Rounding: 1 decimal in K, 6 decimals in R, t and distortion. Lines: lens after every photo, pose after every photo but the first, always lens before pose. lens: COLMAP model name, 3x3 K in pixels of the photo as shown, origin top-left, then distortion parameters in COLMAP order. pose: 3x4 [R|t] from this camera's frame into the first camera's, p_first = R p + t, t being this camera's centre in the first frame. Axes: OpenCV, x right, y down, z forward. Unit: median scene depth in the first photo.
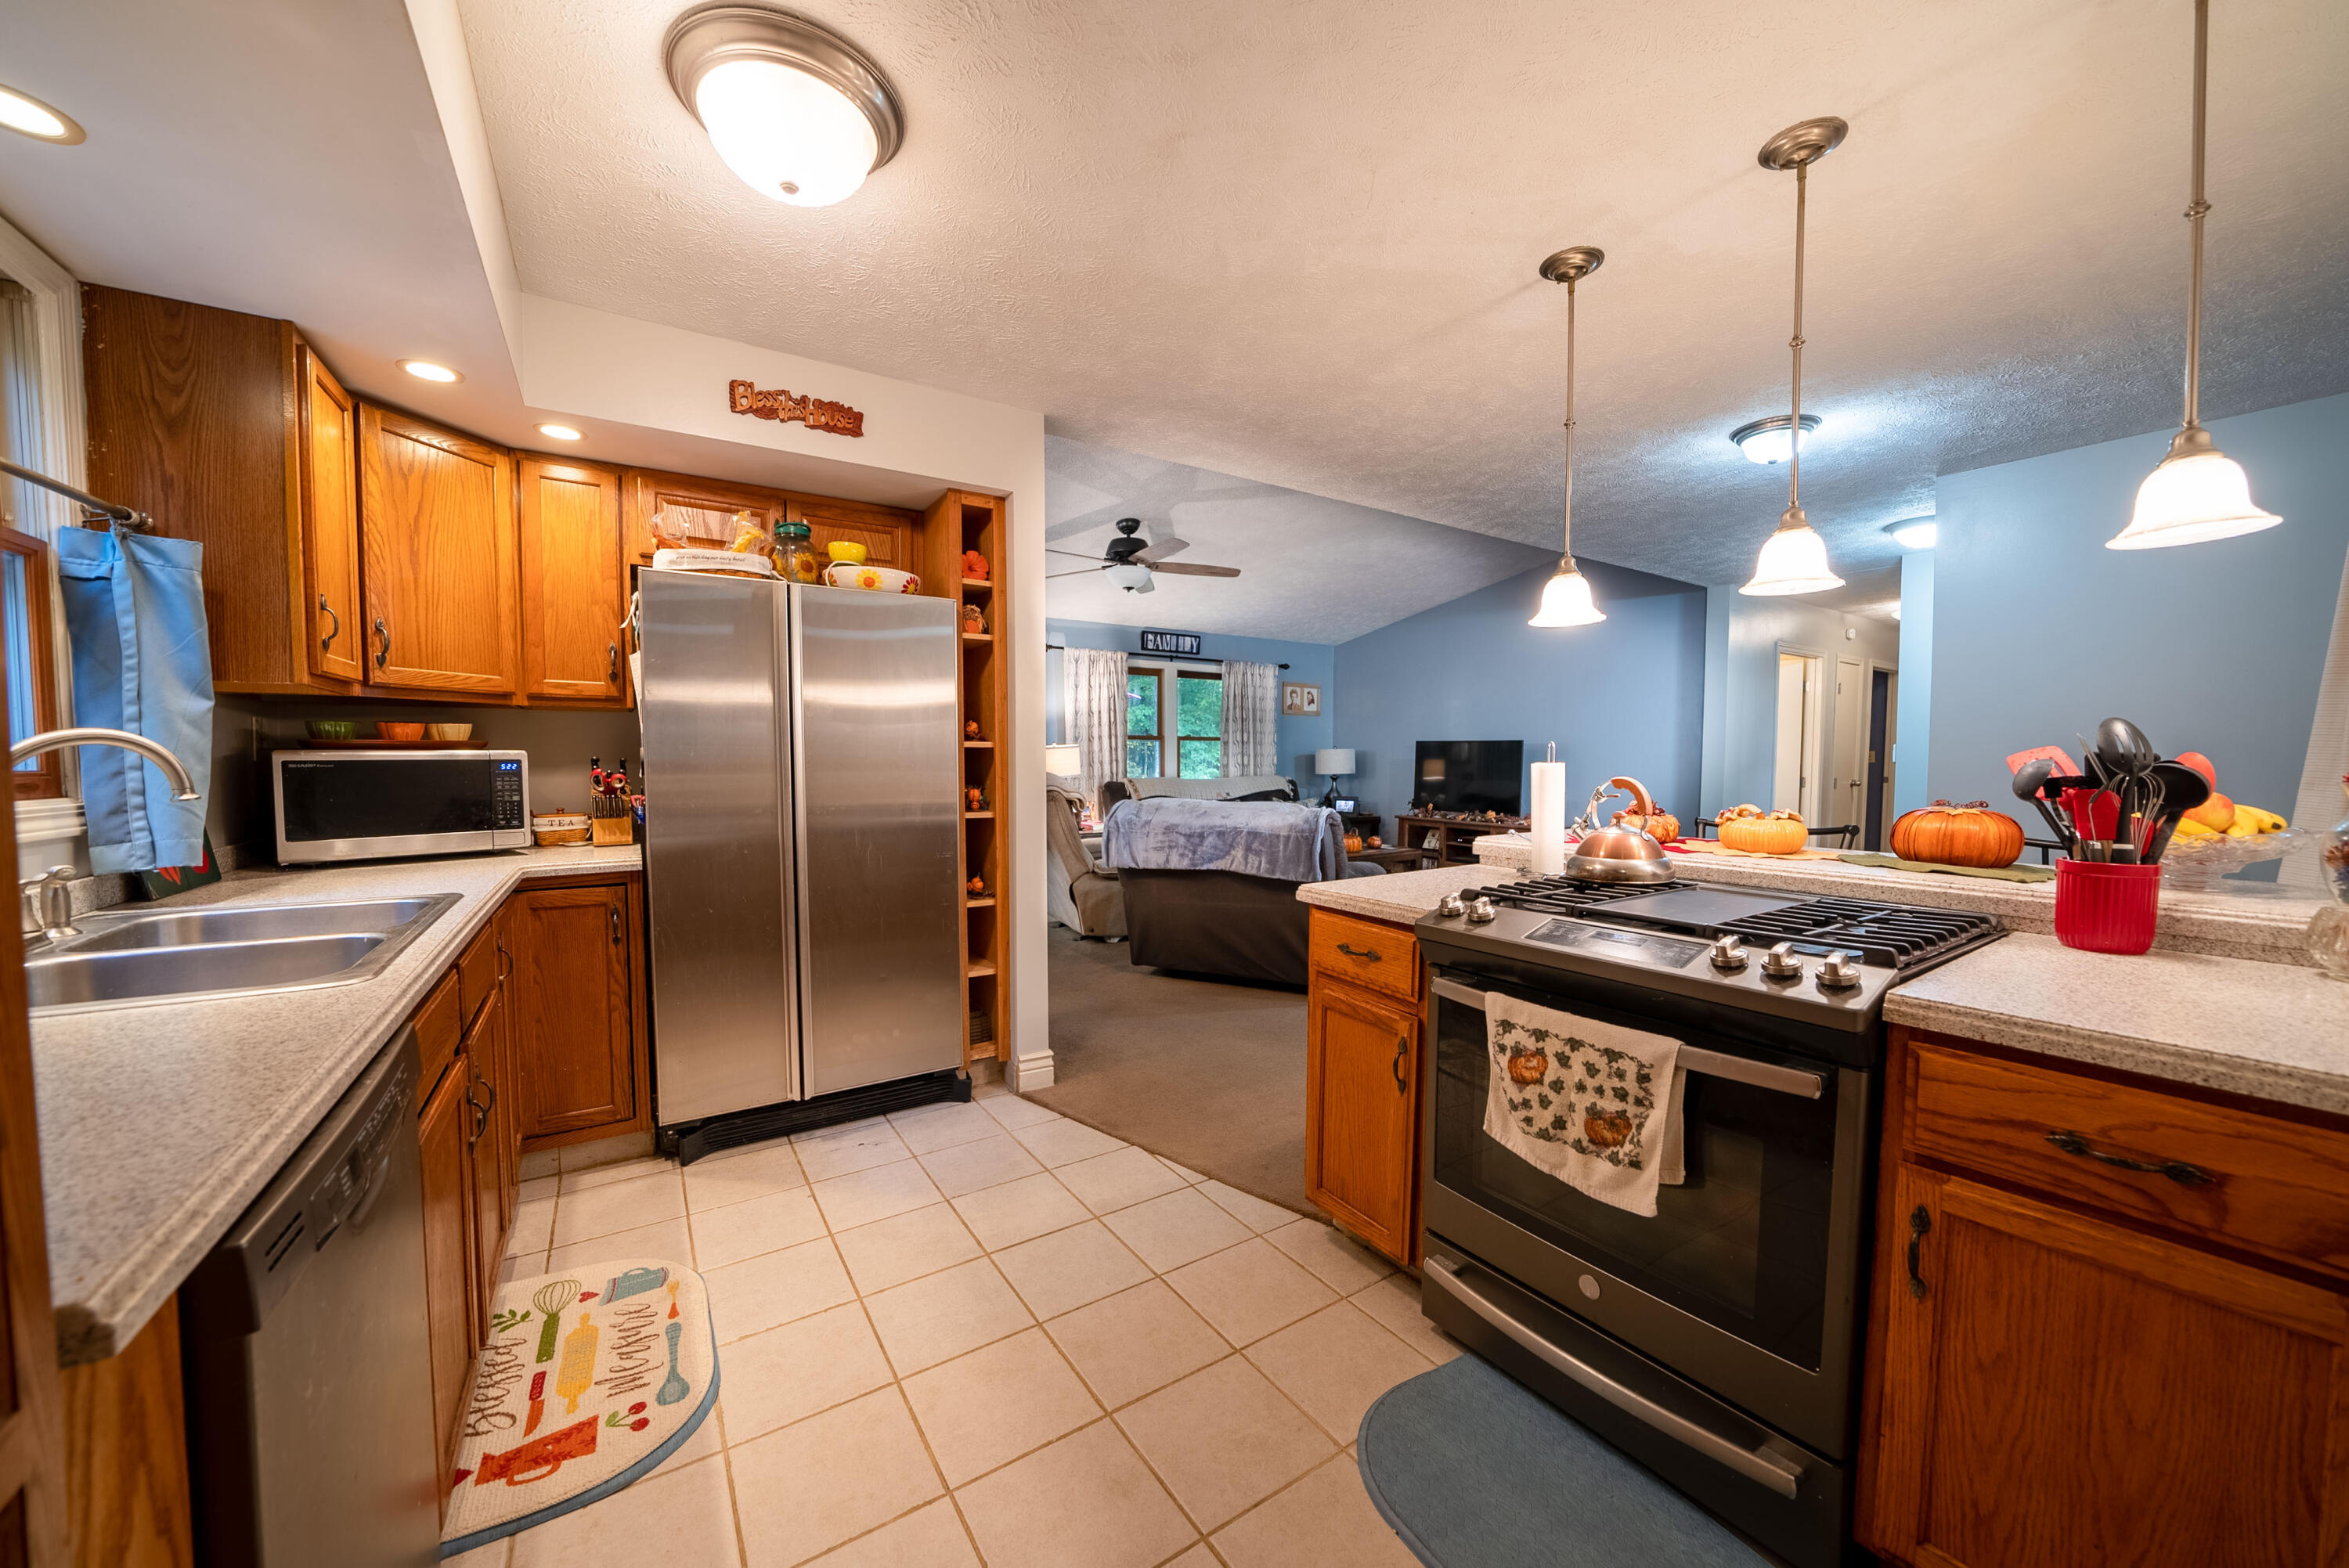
lens RADIAL K [[879.6, 0, 1167.8], [0, 879.6, 802.4], [0, 0, 1]] dist [-0.028284, 0.002019]
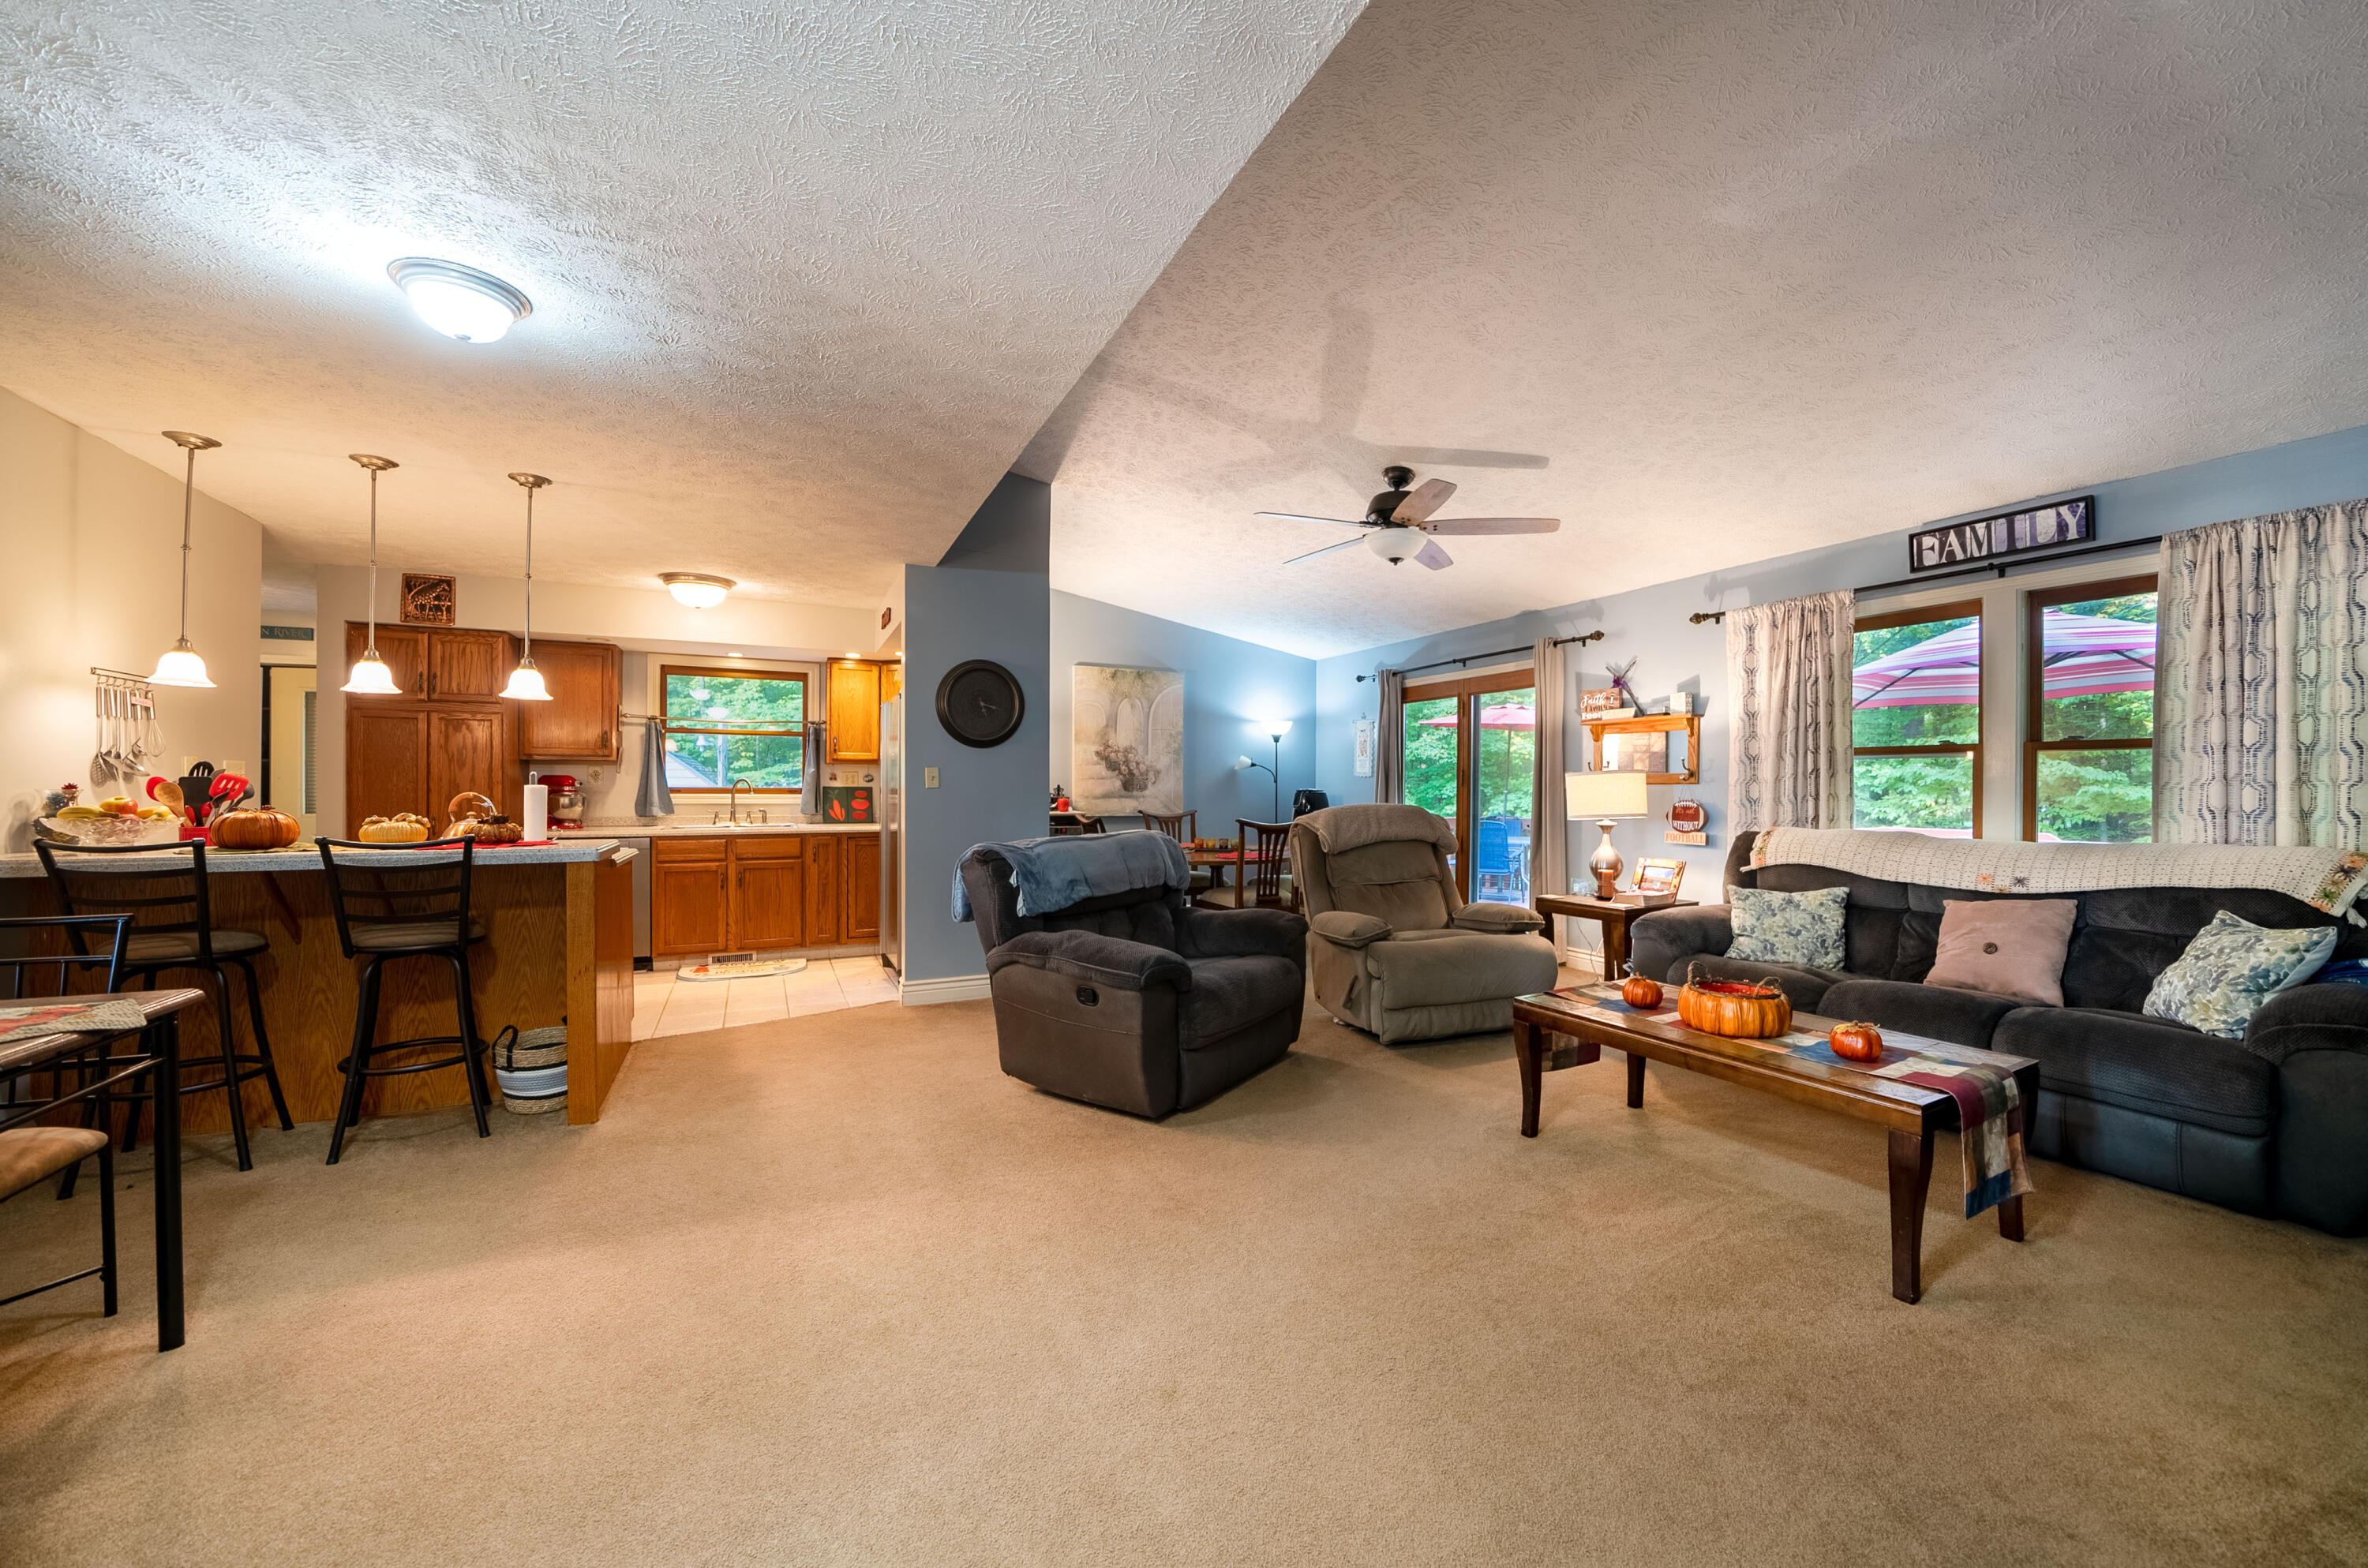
lens RADIAL K [[886.7, 0, 1192.6], [0, 886.7, 792.0], [0, 0, 1]] dist [-0.028284, 0.002019]
pose [[-0.146218, 0.001311, -0.989251, 2.118234], [-0.057086, 0.998322, 0.009761, -0.134213], [0.987604, 0.057900, -0.145898, 2.802095]]
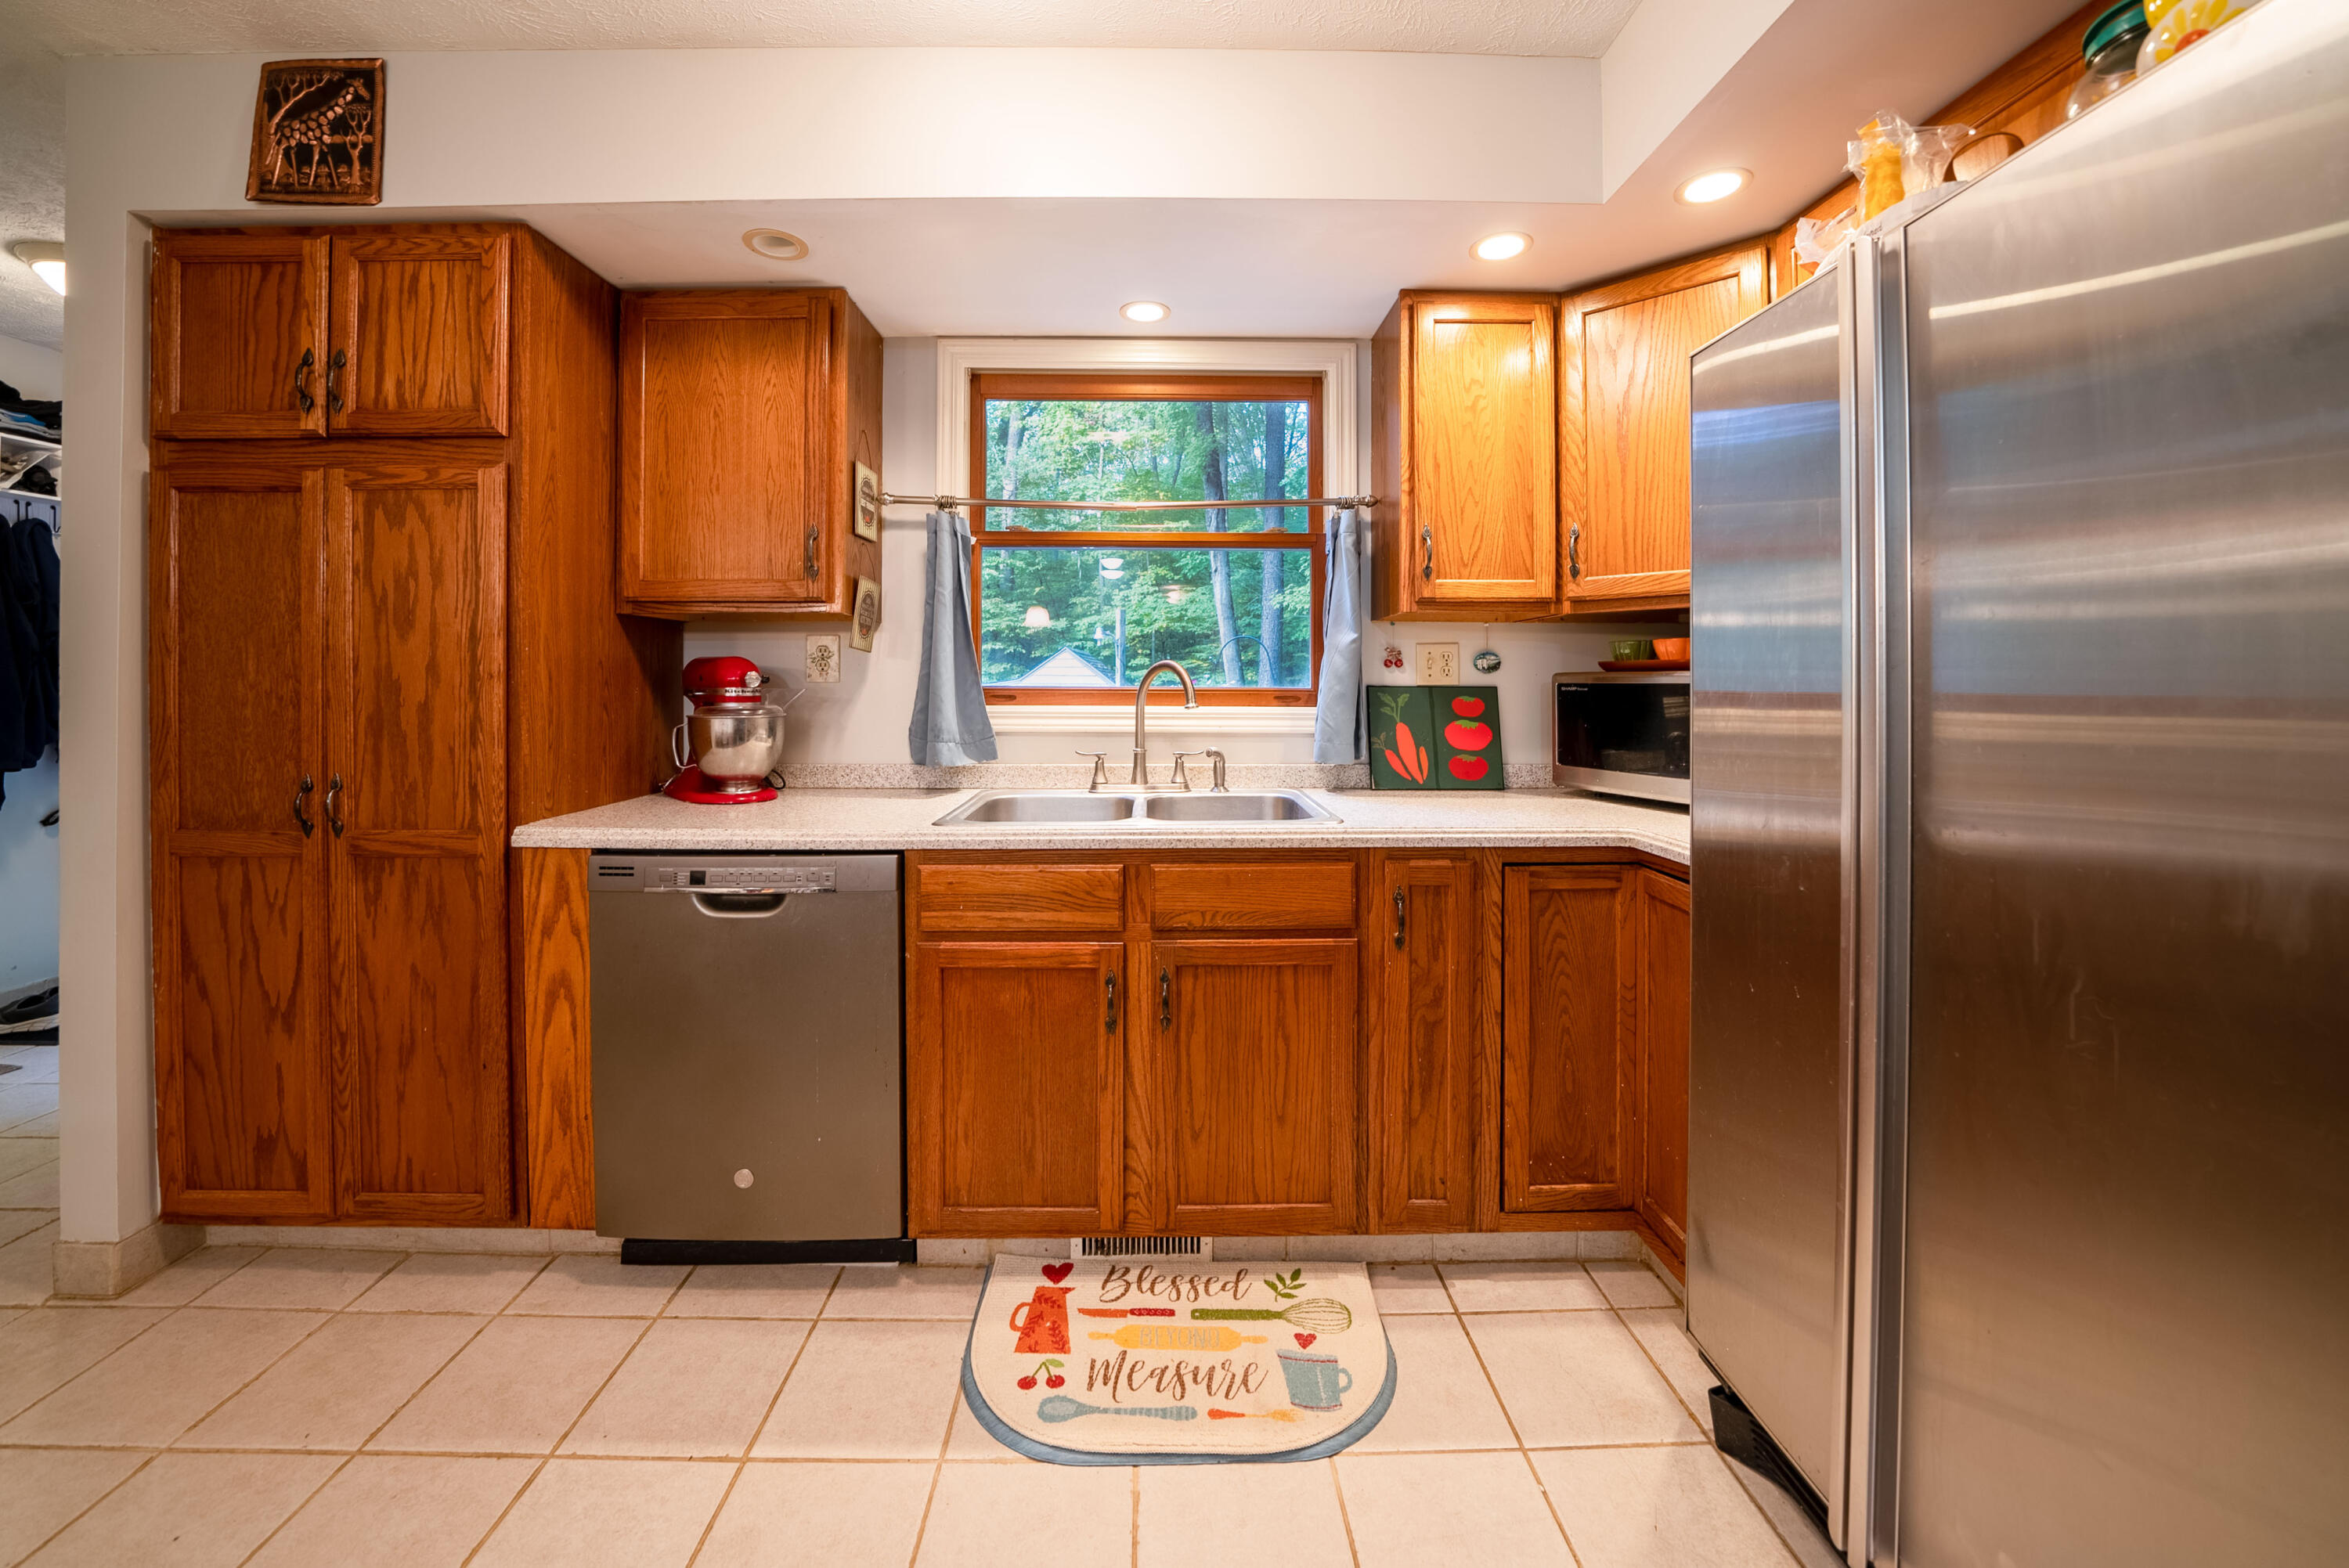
lens RADIAL K [[879.6, 0, 1189.6], [0, 879.6, 677.8], [0, 0, 1]] dist [-0.028284, 0.002019]
pose [[-0.531068, -0.008364, -0.847288, 0.081110], [-0.046572, 0.998728, 0.019332, -0.061082], [0.846048, 0.049726, -0.530782, 1.307271]]
